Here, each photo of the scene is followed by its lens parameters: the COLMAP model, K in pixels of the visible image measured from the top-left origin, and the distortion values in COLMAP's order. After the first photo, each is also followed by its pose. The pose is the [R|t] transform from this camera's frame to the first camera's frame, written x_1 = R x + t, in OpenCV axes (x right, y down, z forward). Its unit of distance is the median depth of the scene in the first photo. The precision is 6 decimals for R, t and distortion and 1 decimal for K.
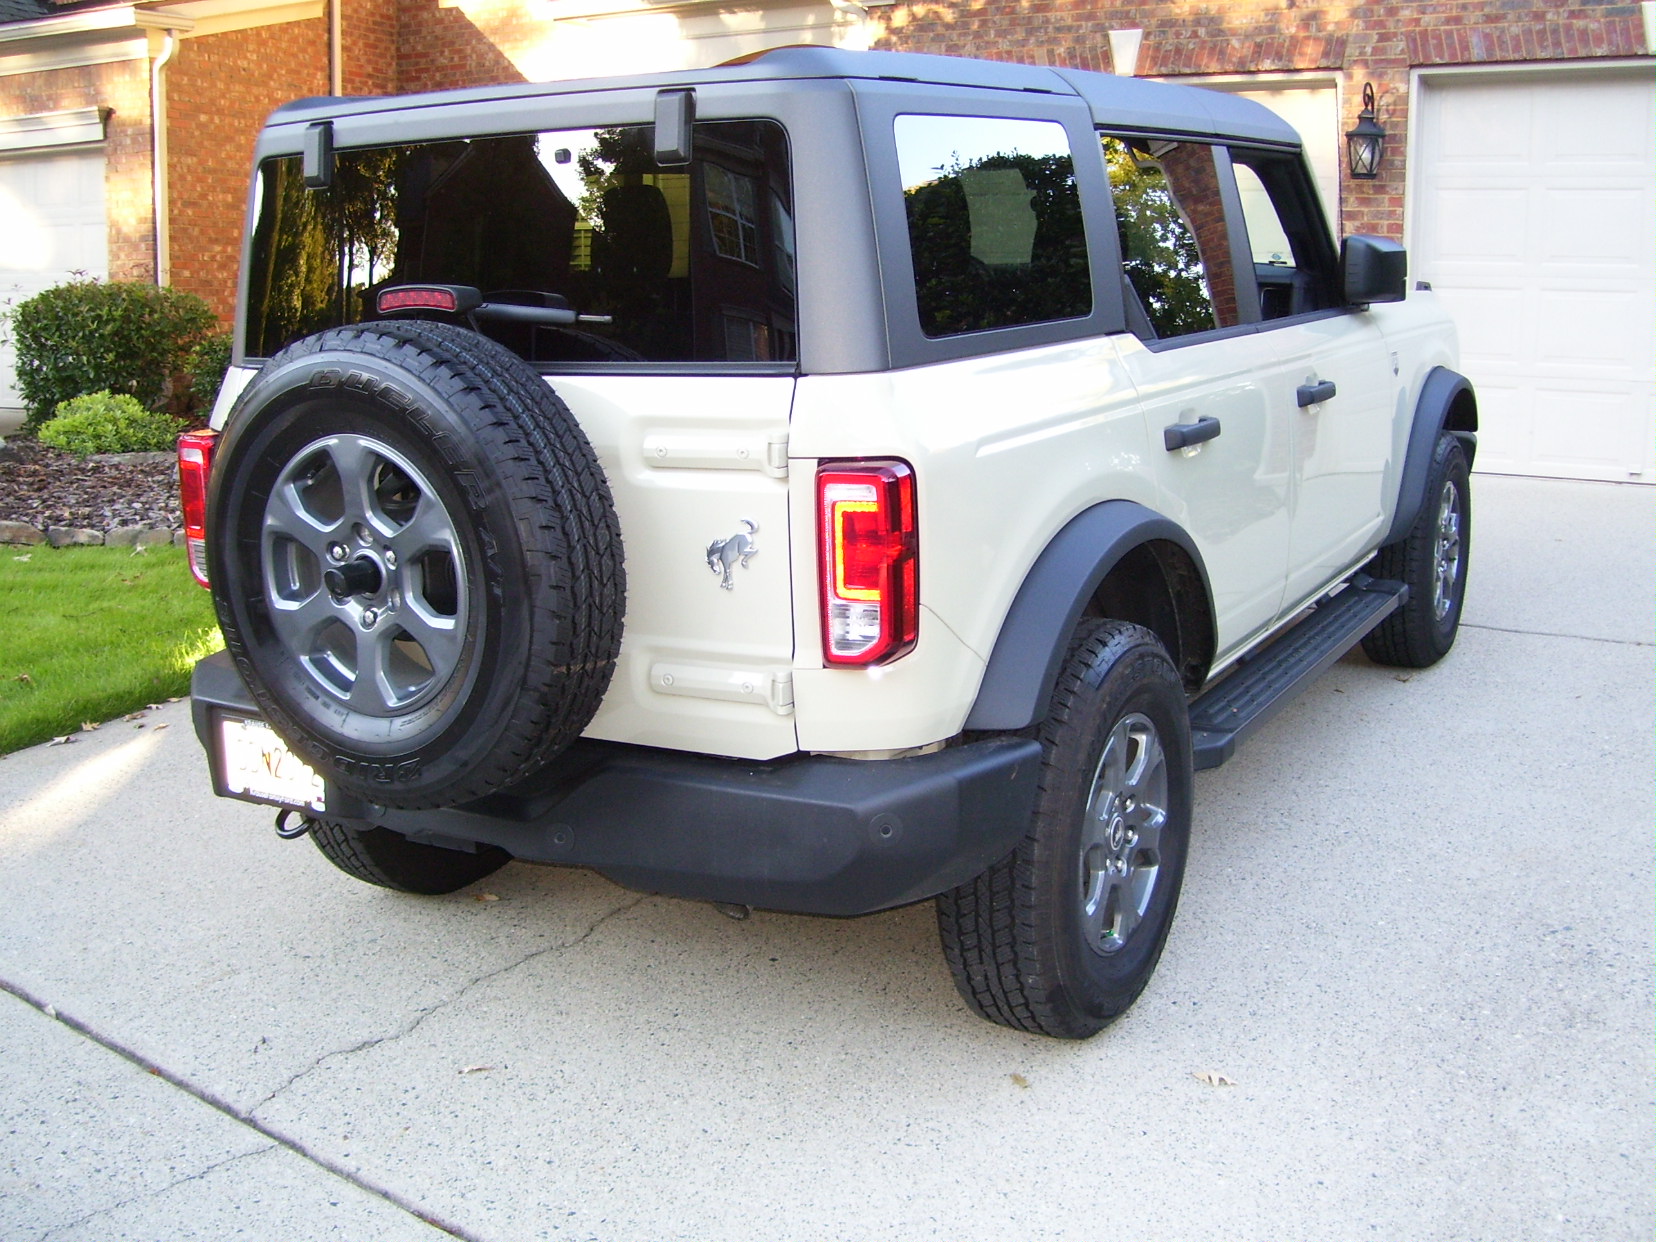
lens RADIAL K [[1802.6, 0, 810.3], [0, 1802.6, 621.7], [0, 0, 1]] dist [-0.205502, 0.194494]
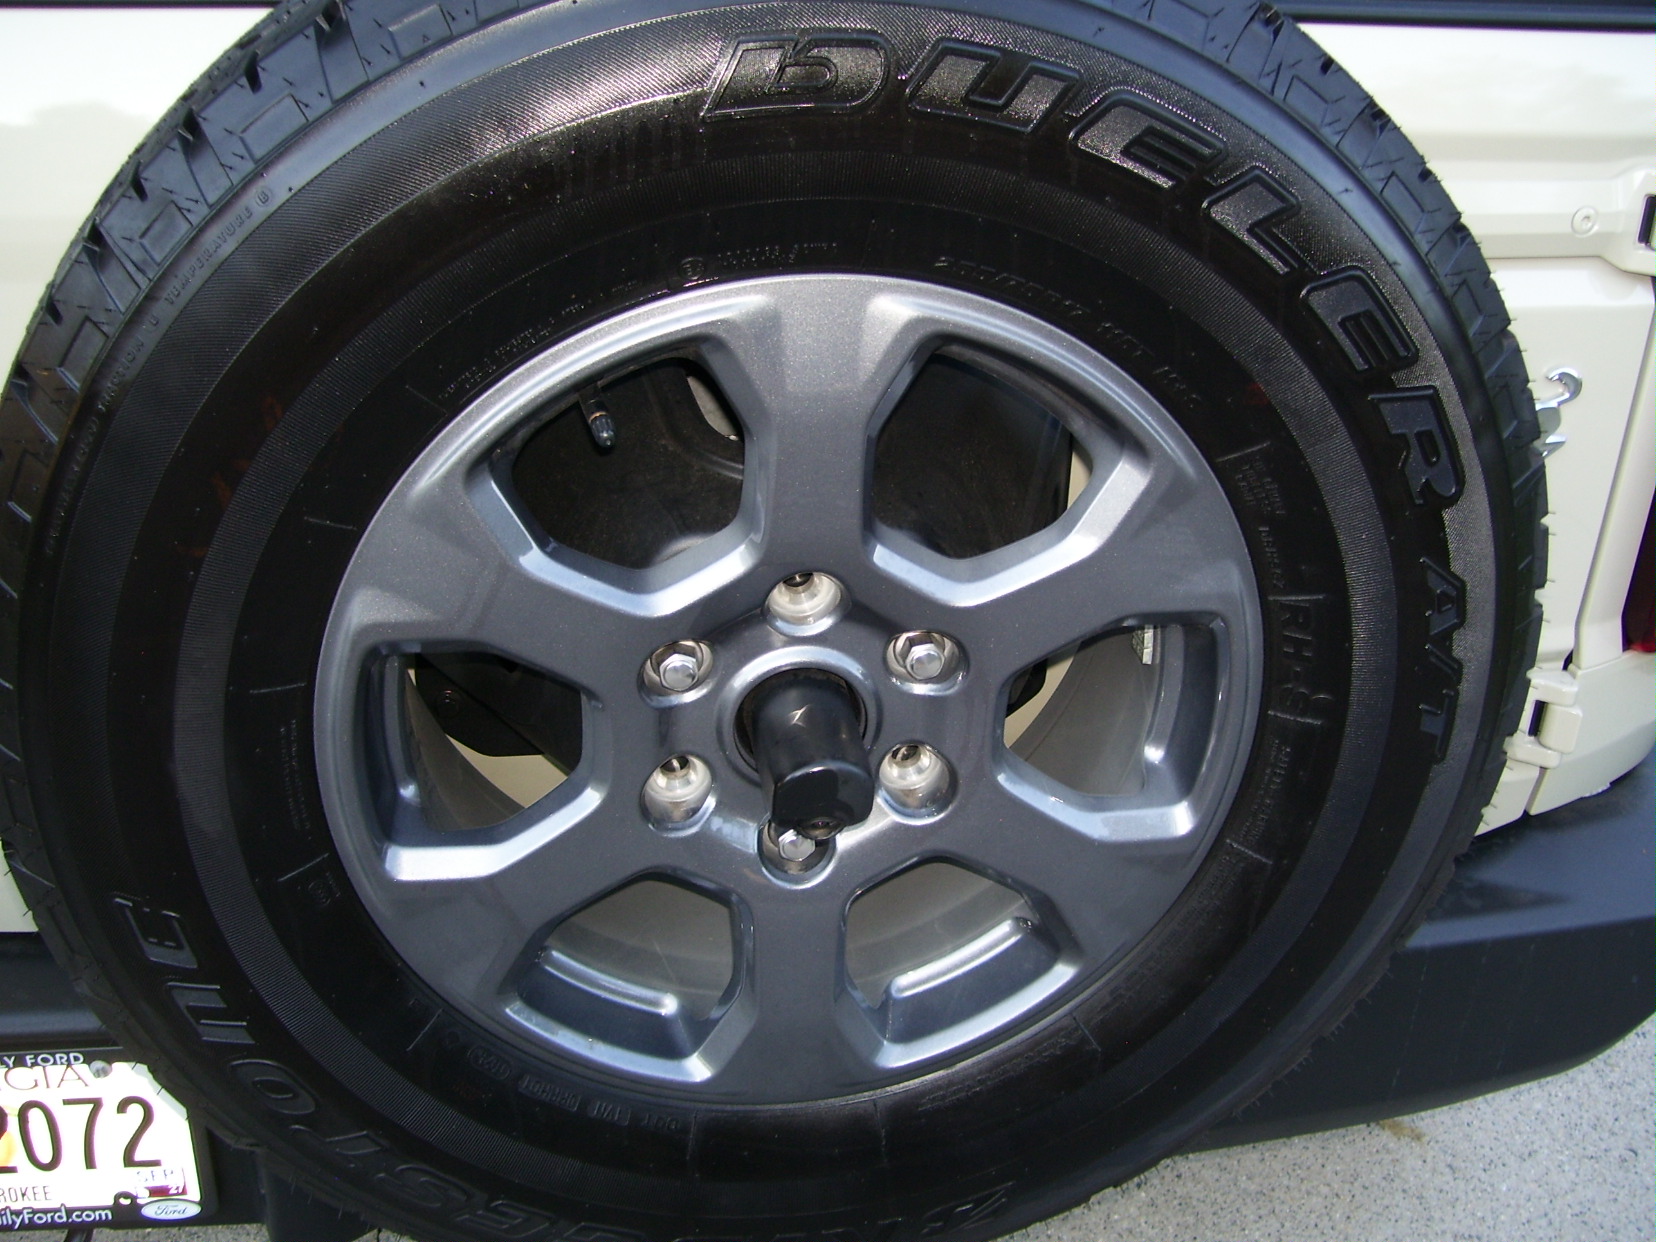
lens RADIAL K [[1802.6, 0, 810.3], [0, 1802.6, 621.7], [0, 0, 1]] dist [-0.205502, 0.194494]
pose [[0.766940, -0.244188, 0.593443, -0.278550], [0.080166, 0.953985, 0.288940, -0.085737], [-0.636691, -0.174026, 0.751225, 0.506009]]
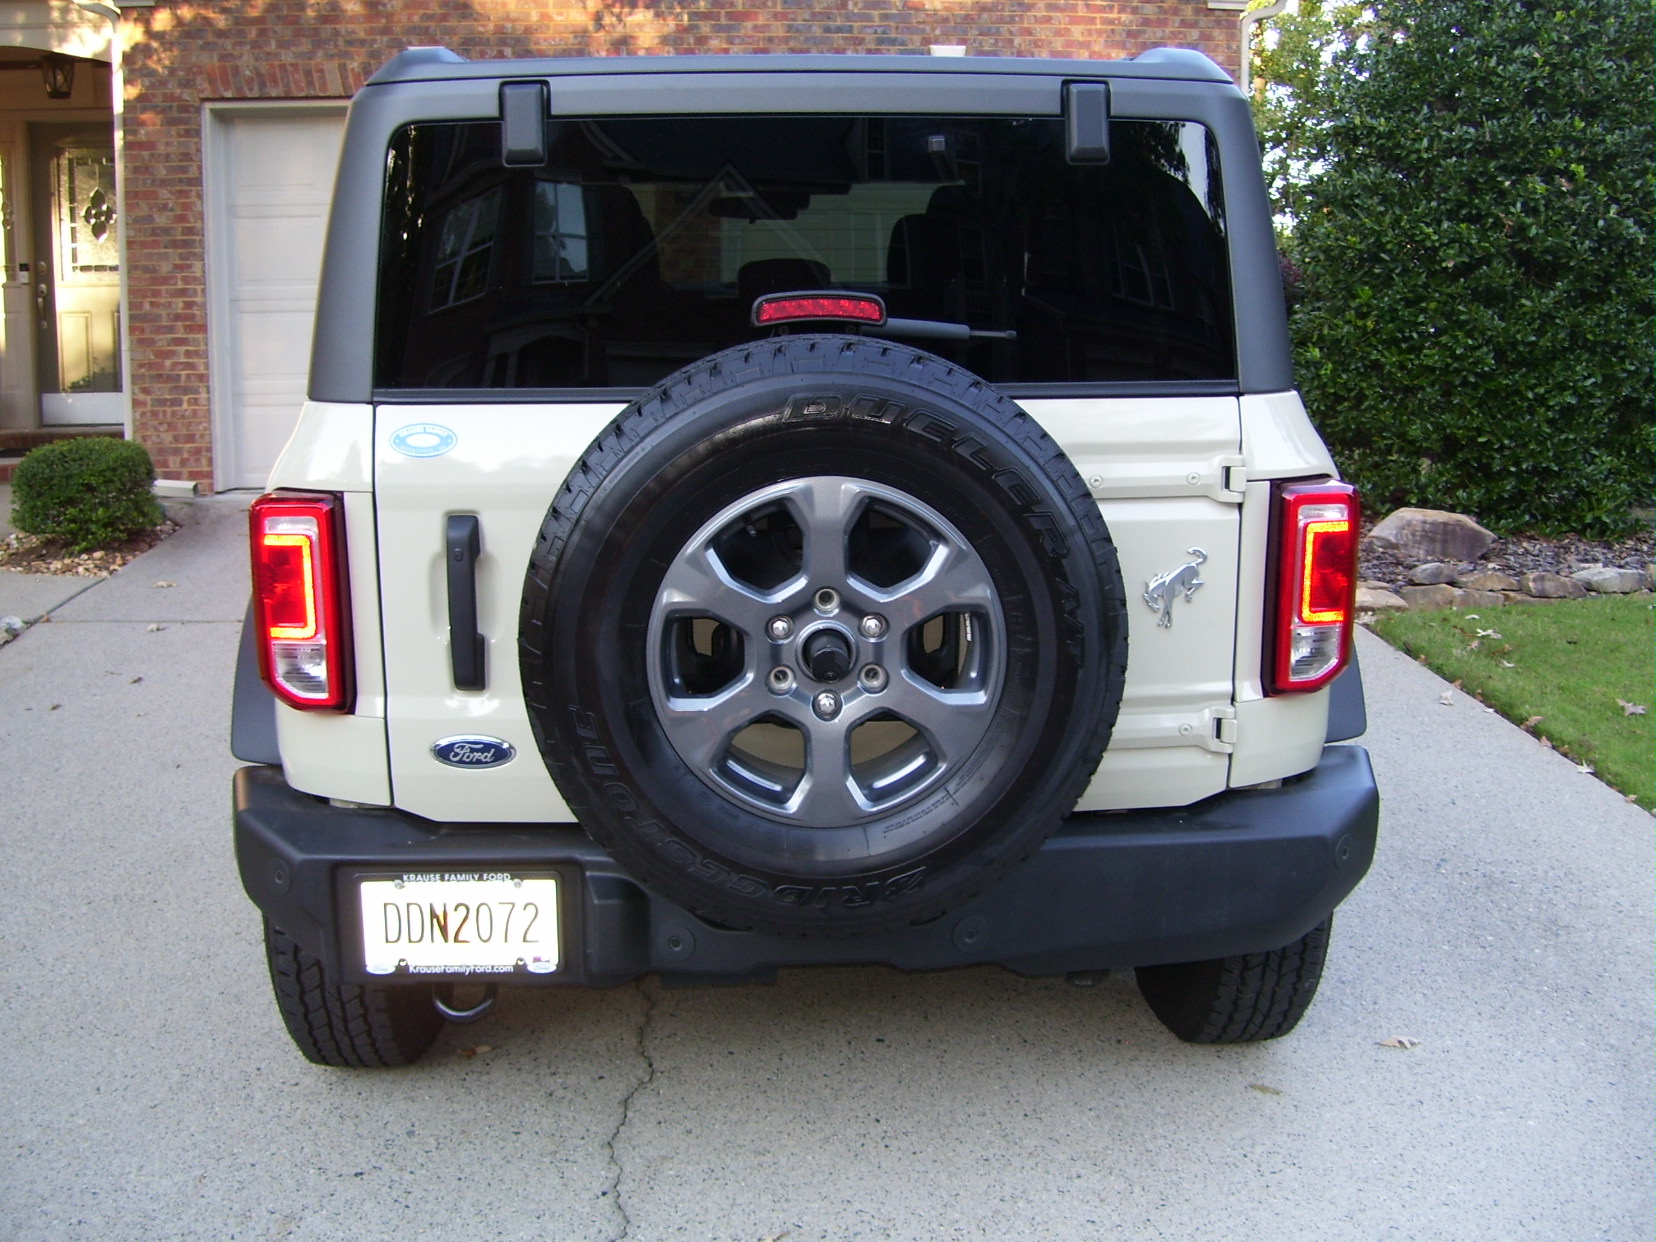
lens RADIAL K [[1802.6, 0, 810.3], [0, 1802.6, 621.7], [0, 0, 1]] dist [-0.205502, 0.194494]
pose [[0.829418, -0.094211, 0.550627, -0.457190], [0.103578, 0.994521, 0.014139, -0.034298], [-0.548942, 0.045306, 0.834632, 0.216926]]
